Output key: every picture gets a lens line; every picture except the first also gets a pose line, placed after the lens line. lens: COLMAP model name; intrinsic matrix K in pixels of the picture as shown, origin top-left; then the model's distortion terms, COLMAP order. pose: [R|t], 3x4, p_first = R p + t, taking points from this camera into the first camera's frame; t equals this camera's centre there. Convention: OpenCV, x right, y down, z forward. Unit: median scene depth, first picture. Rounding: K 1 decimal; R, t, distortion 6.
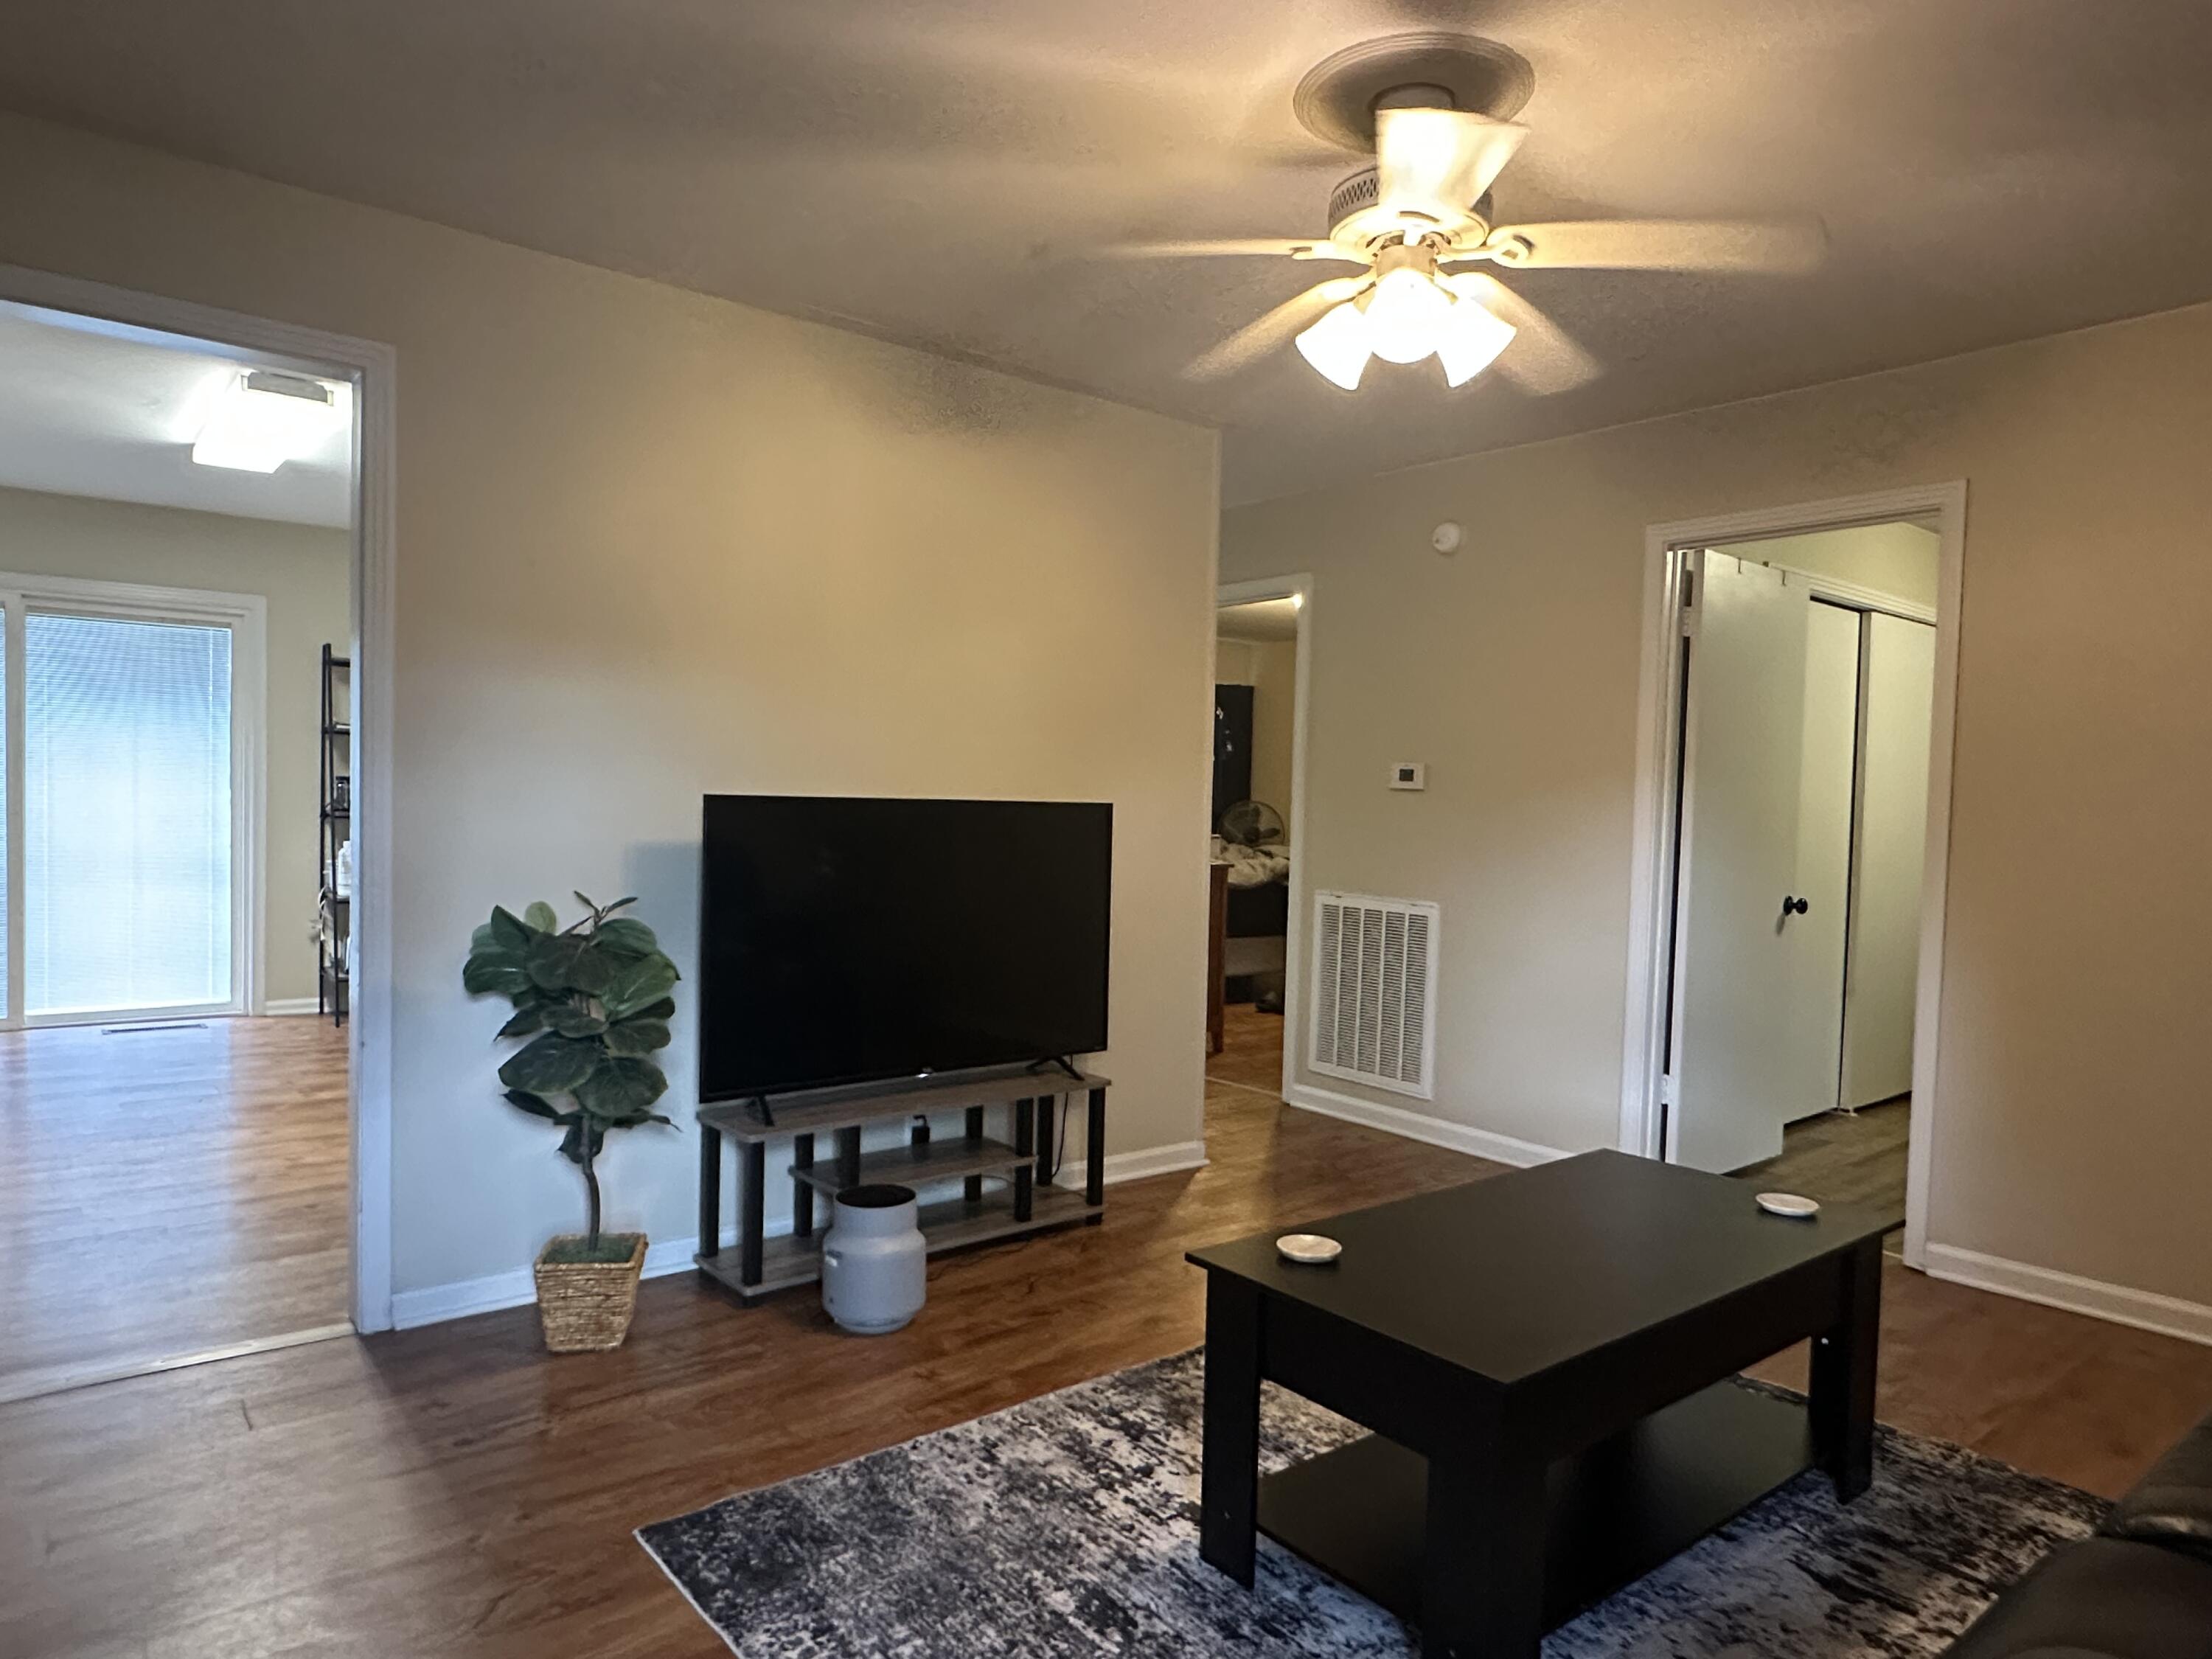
lens RADIAL K [[1364.1, 0, 1104.3], [0, 1364.1, 837.6], [0, 0, 1]] dist [0.000754, -0.000187]
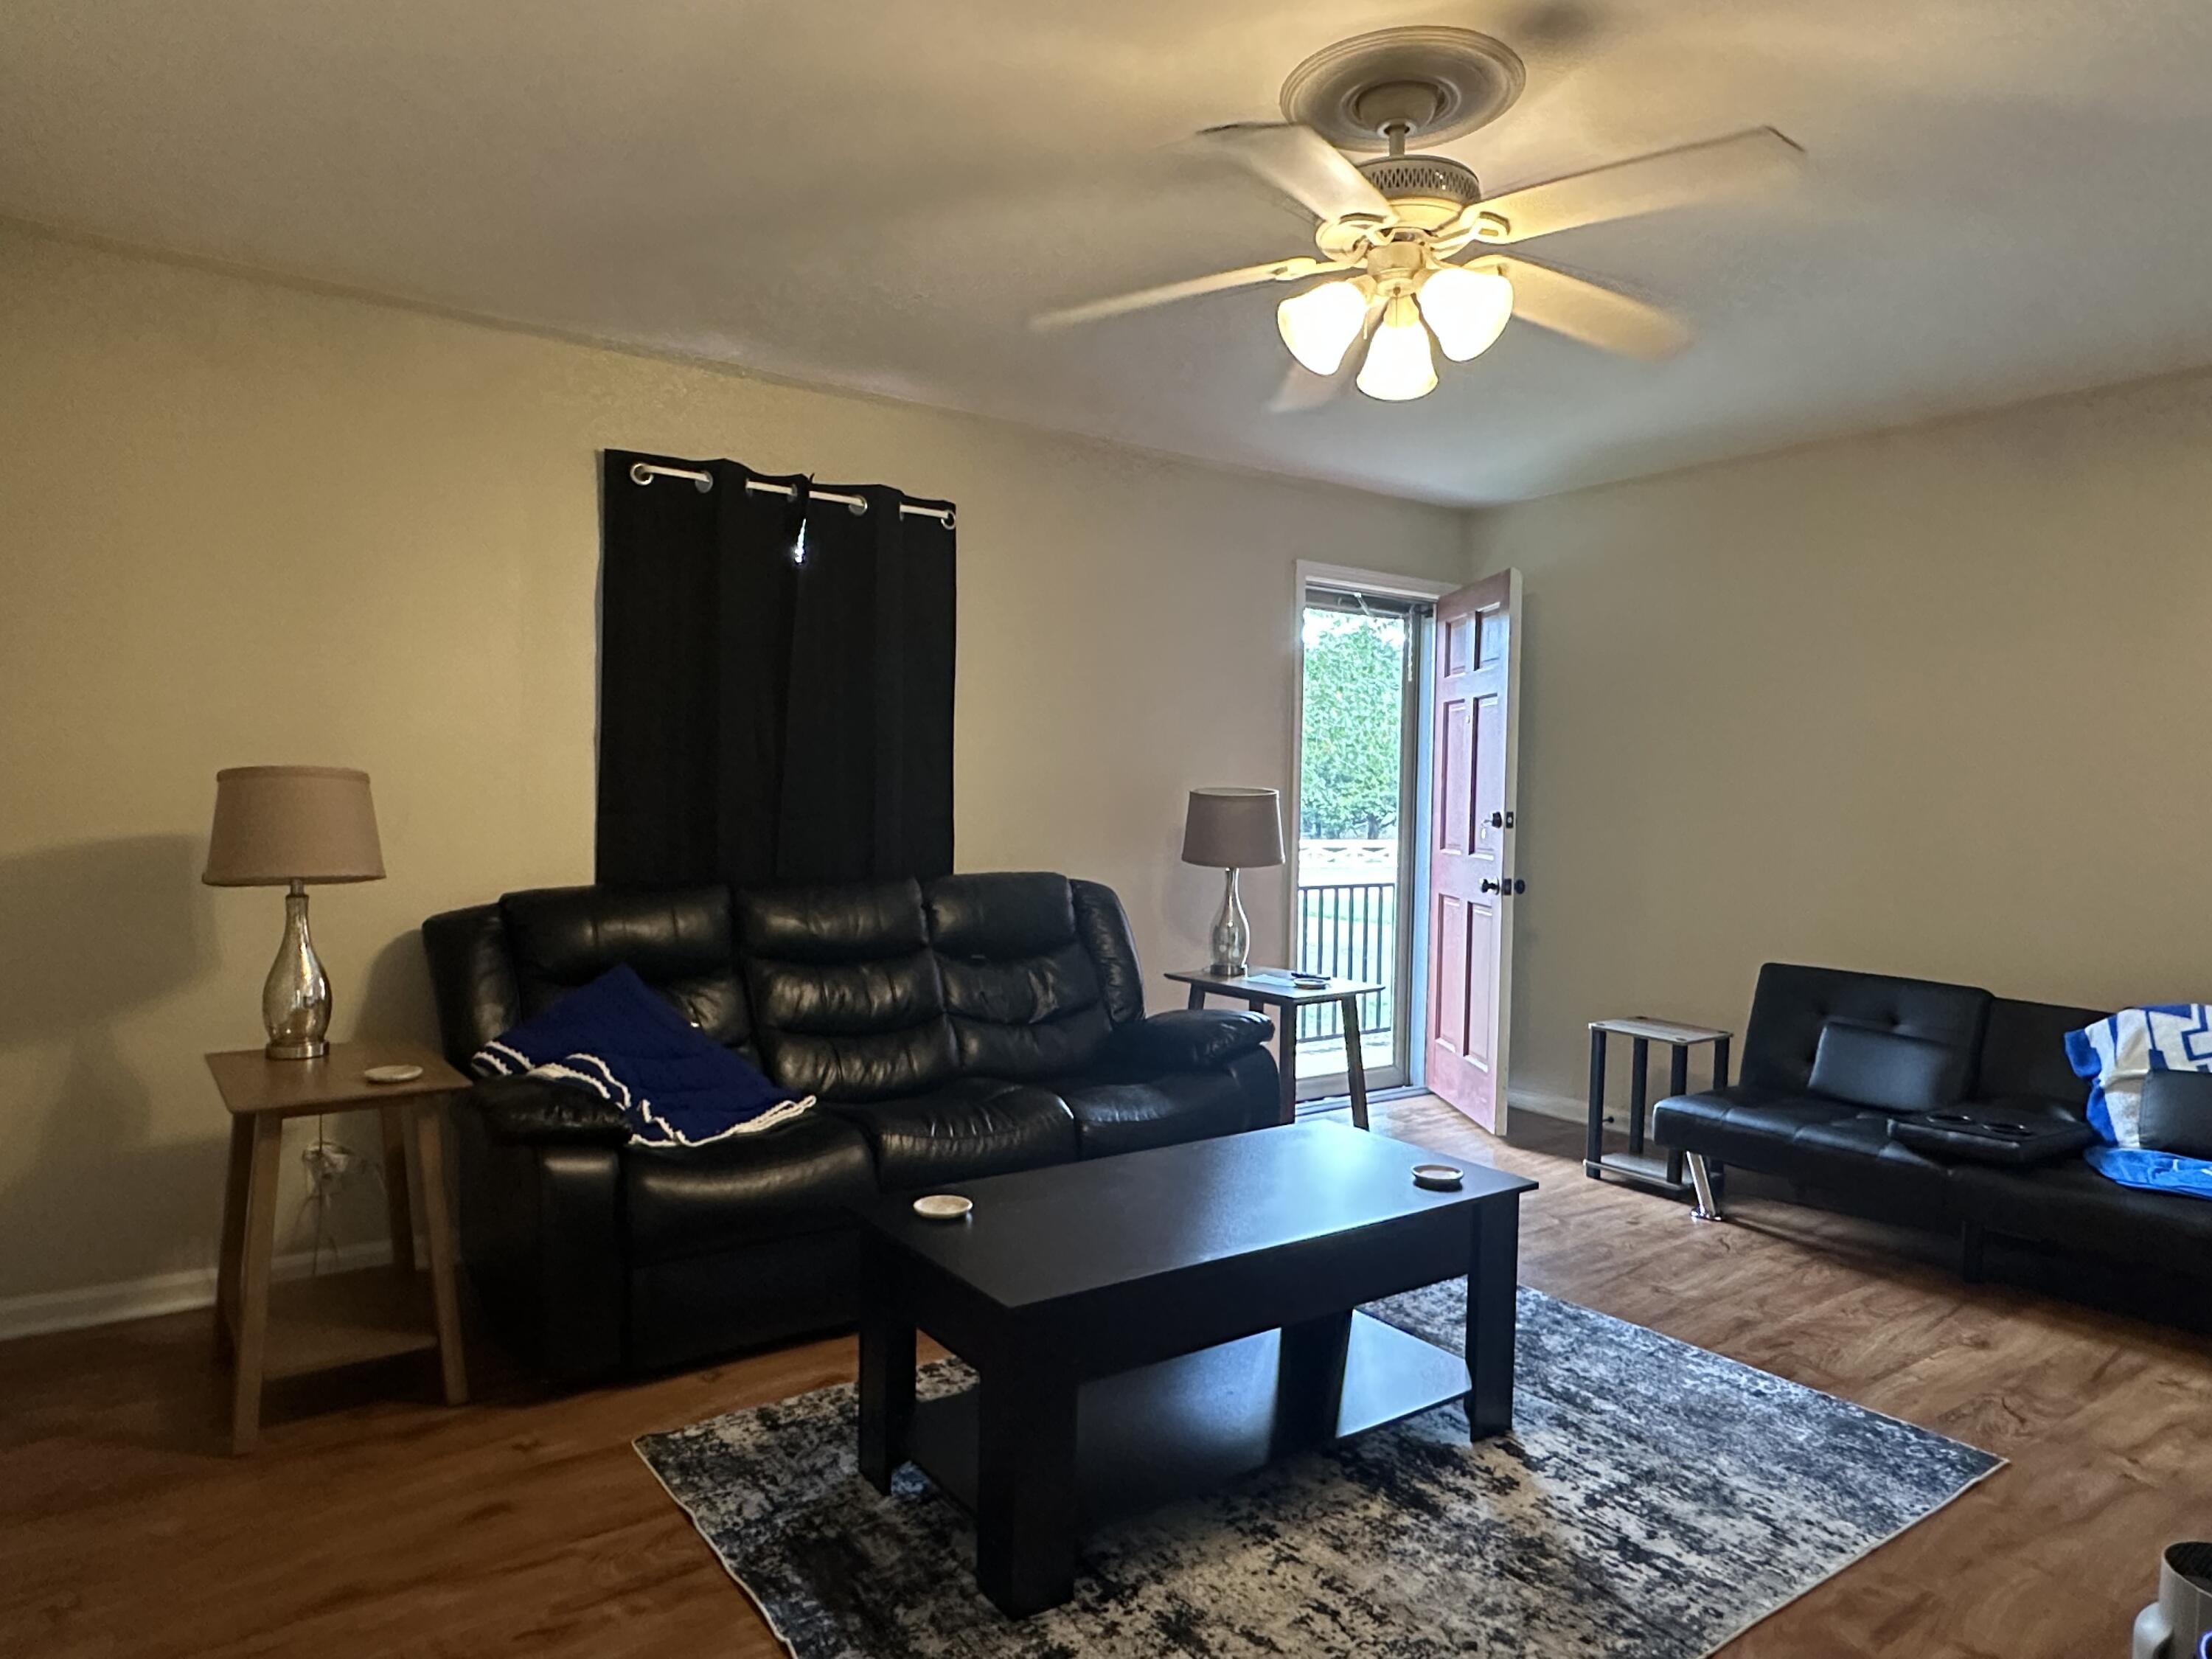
lens RADIAL K [[1364.1, 0, 1106.7], [0, 1364.1, 832.8], [0, 0, 1]] dist [0.000754, -0.000187]
pose [[-0.996954, -0.043724, 0.064590, 0.337334], [-0.040257, 0.997727, 0.054041, -0.055027], [-0.066806, 0.051276, -0.996448, 1.979558]]
